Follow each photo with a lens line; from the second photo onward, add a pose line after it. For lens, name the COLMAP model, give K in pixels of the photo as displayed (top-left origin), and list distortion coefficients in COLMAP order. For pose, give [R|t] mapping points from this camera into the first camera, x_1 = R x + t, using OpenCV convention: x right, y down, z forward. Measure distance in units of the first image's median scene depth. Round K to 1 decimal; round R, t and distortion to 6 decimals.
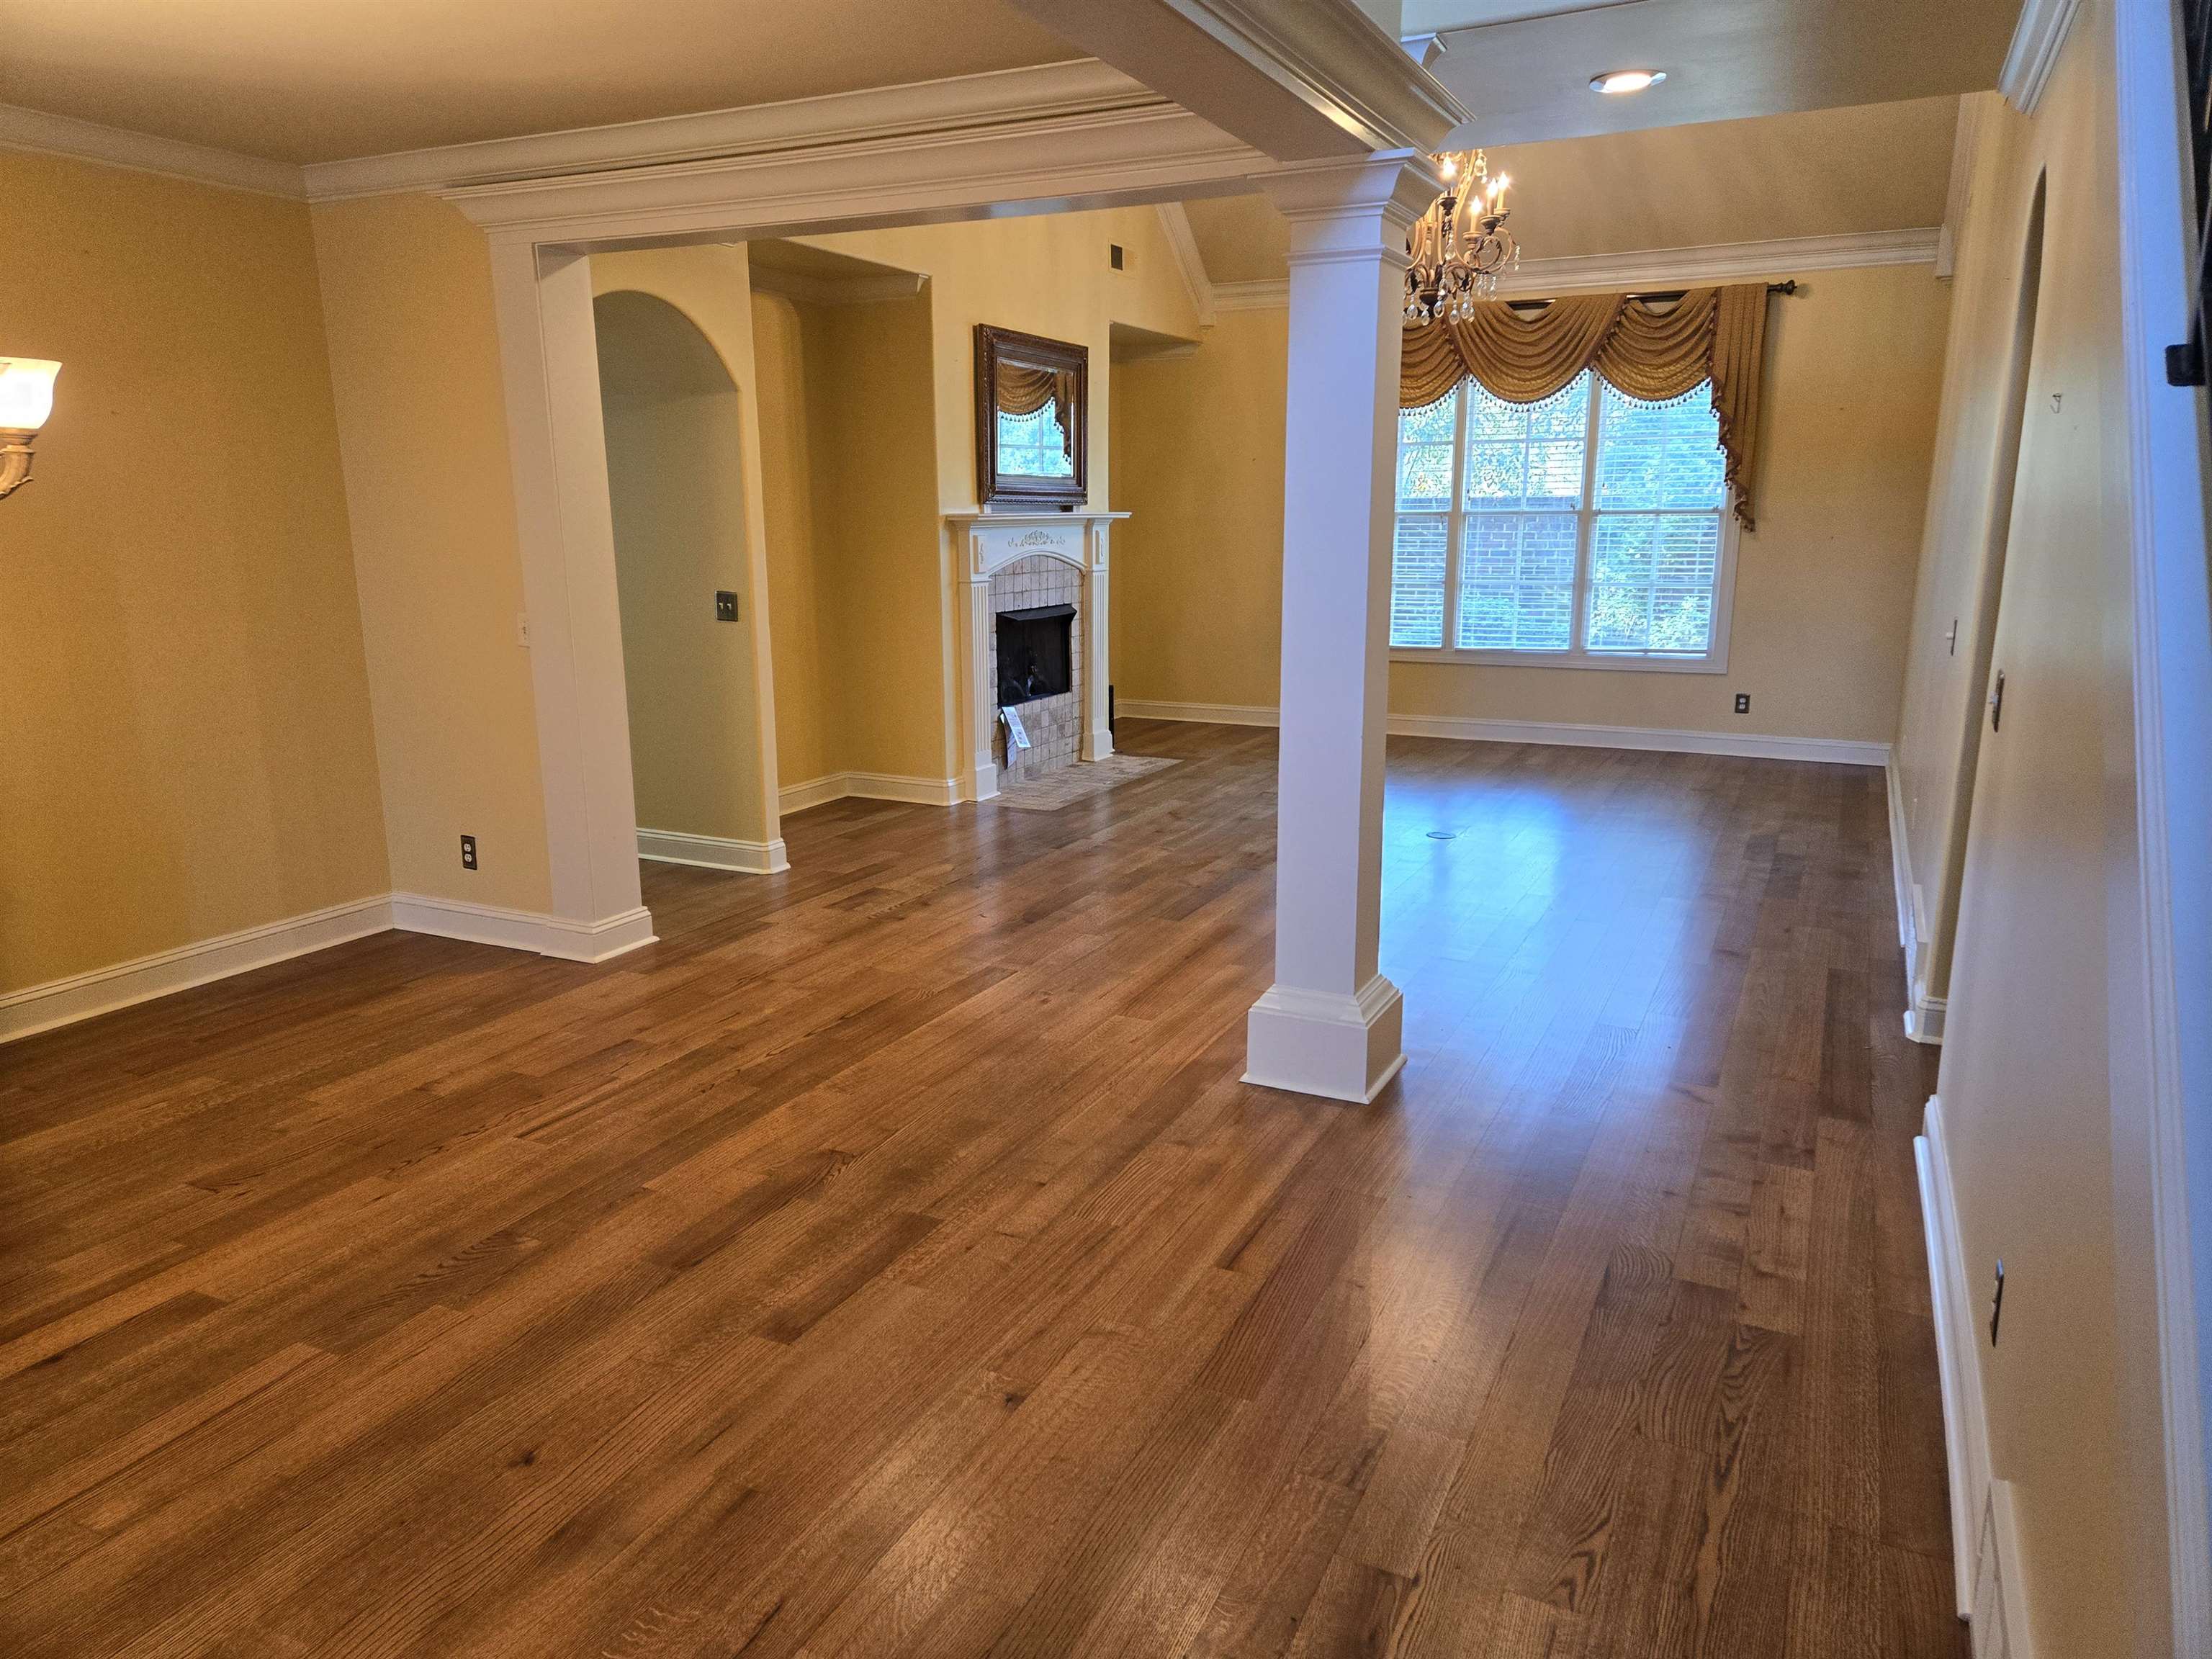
lens RADIAL K [[1479.6, 0, 1101.0], [0, 1479.6, 842.2], [0, 0, 1]] dist [0.095256, -0.077682]
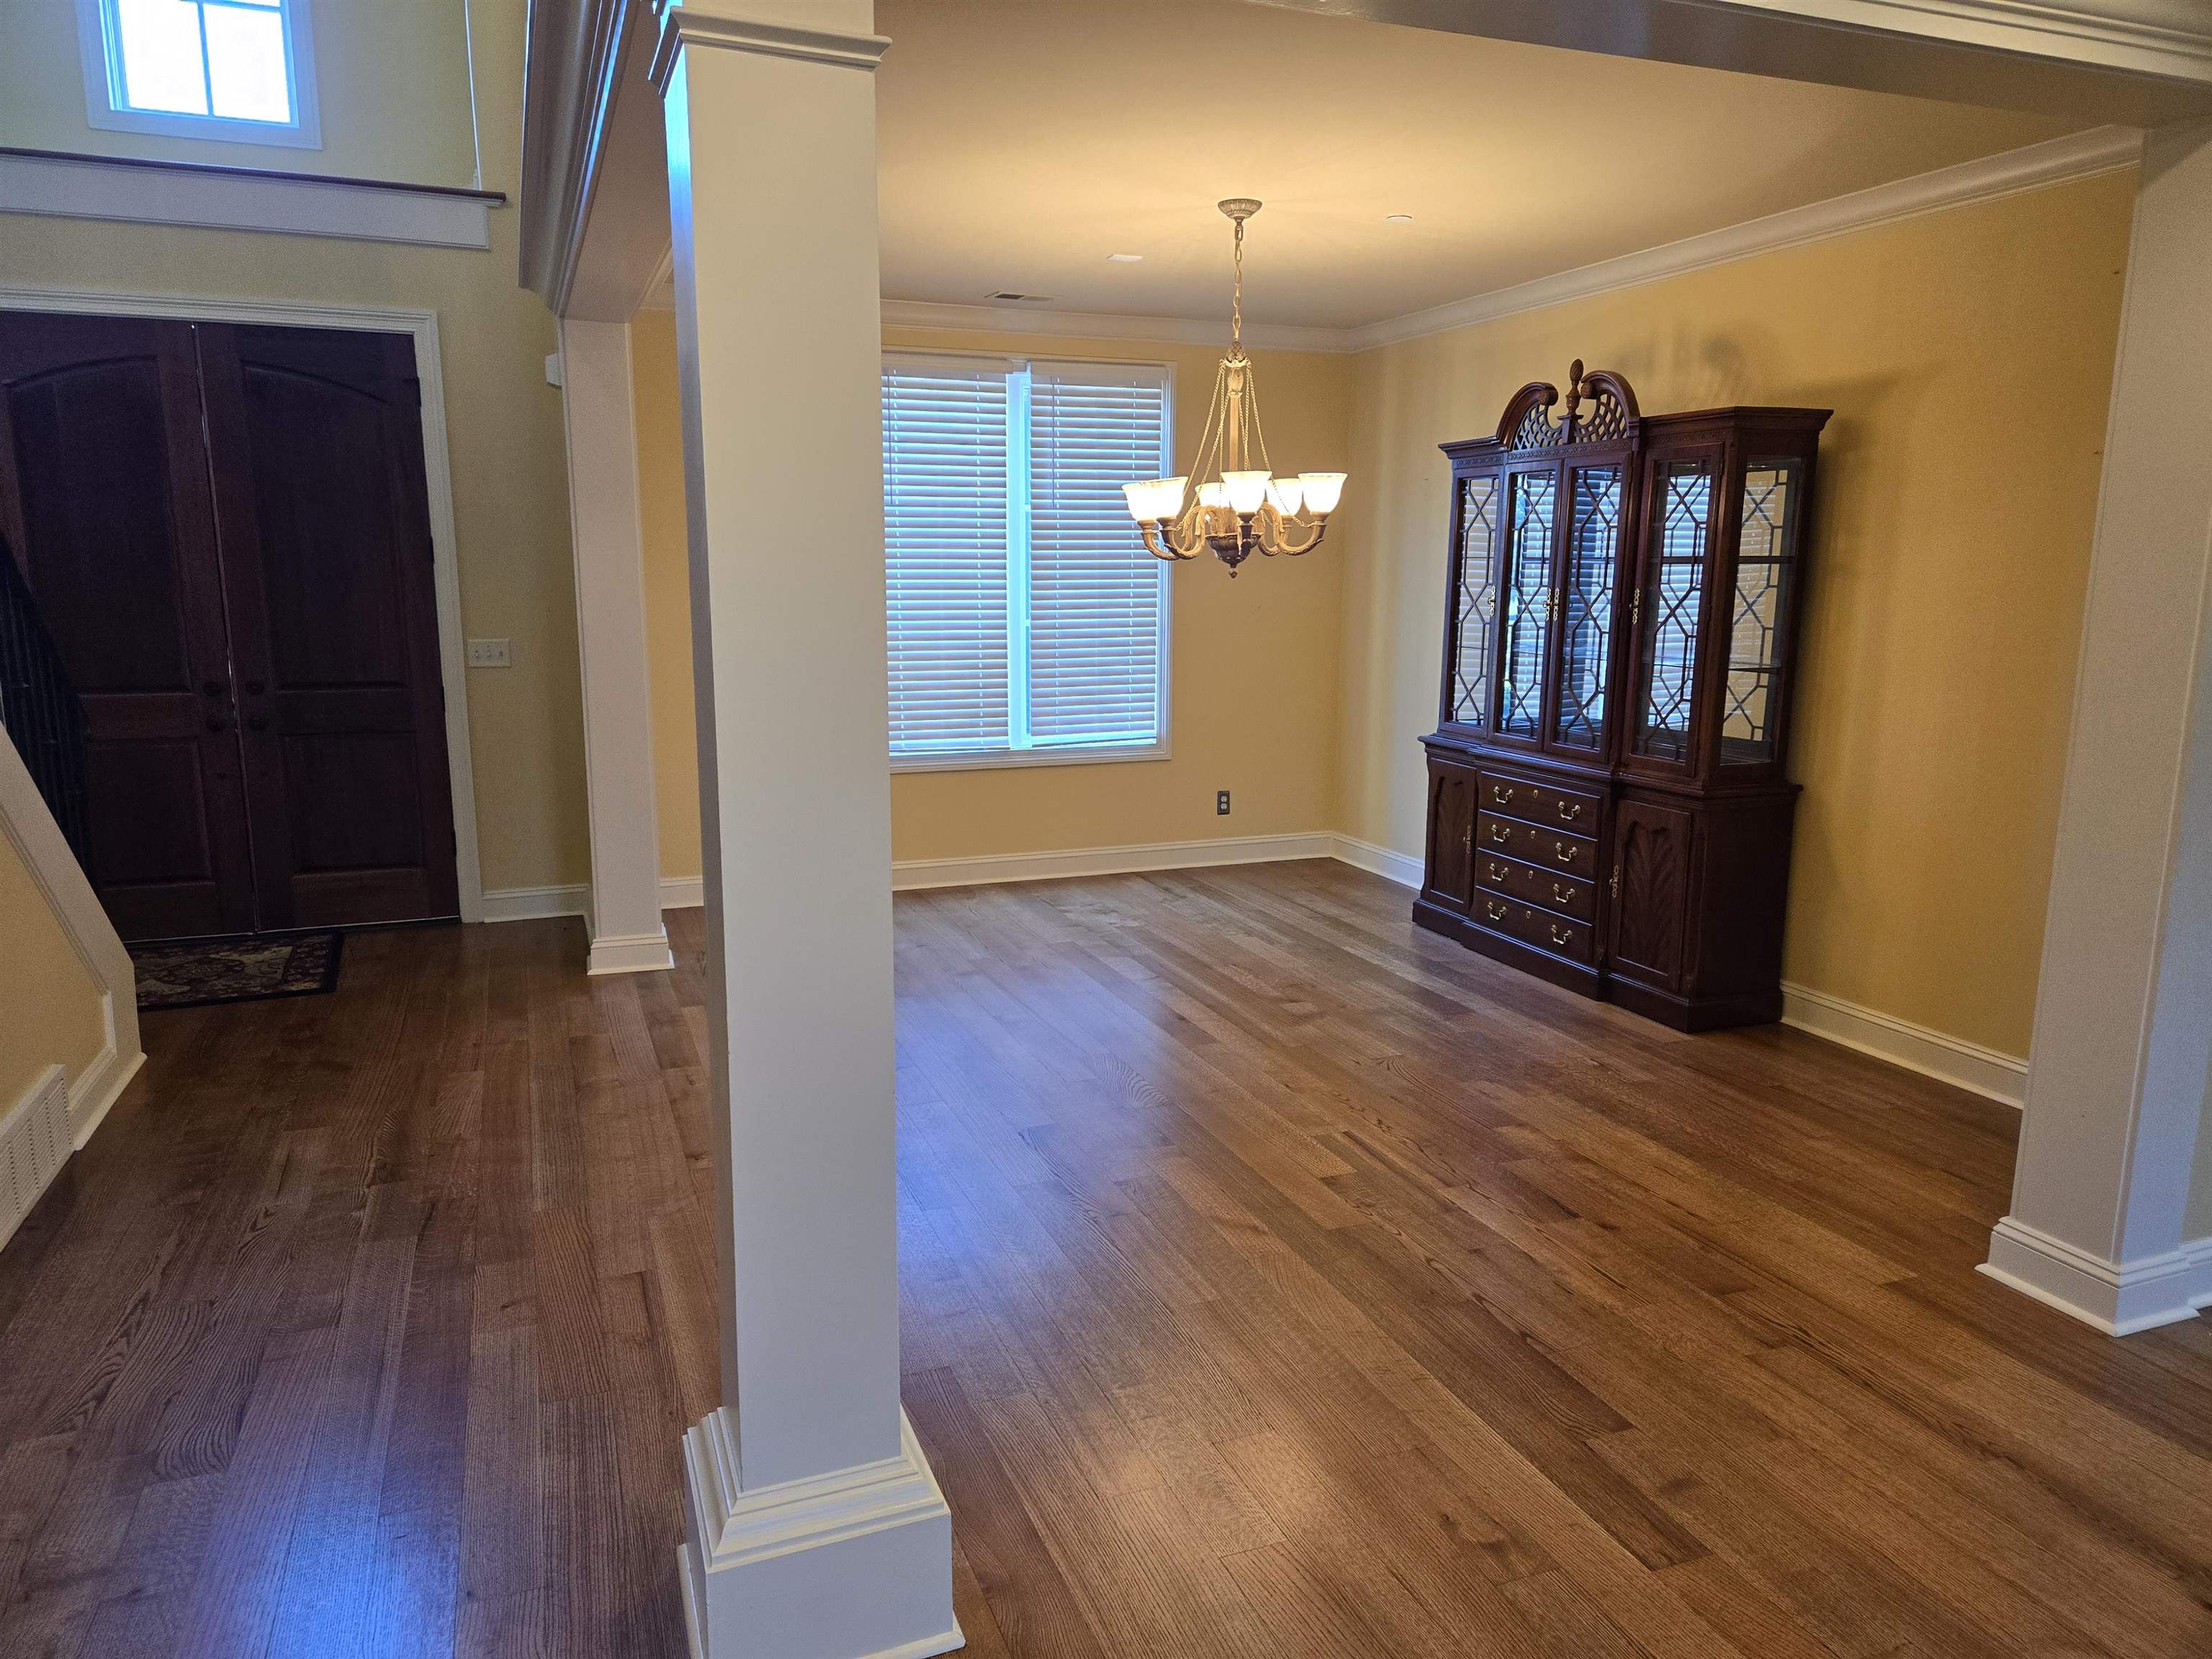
lens RADIAL K [[1479.6, 0, 1101.0], [0, 1479.6, 842.2], [0, 0, 1]] dist [0.095256, -0.077682]
pose [[-0.674972, 0.138714, -0.724687, 0.289346], [-0.165537, 0.928663, 0.331938, -0.195799], [0.719034, 0.344012, -0.603859, 0.868392]]
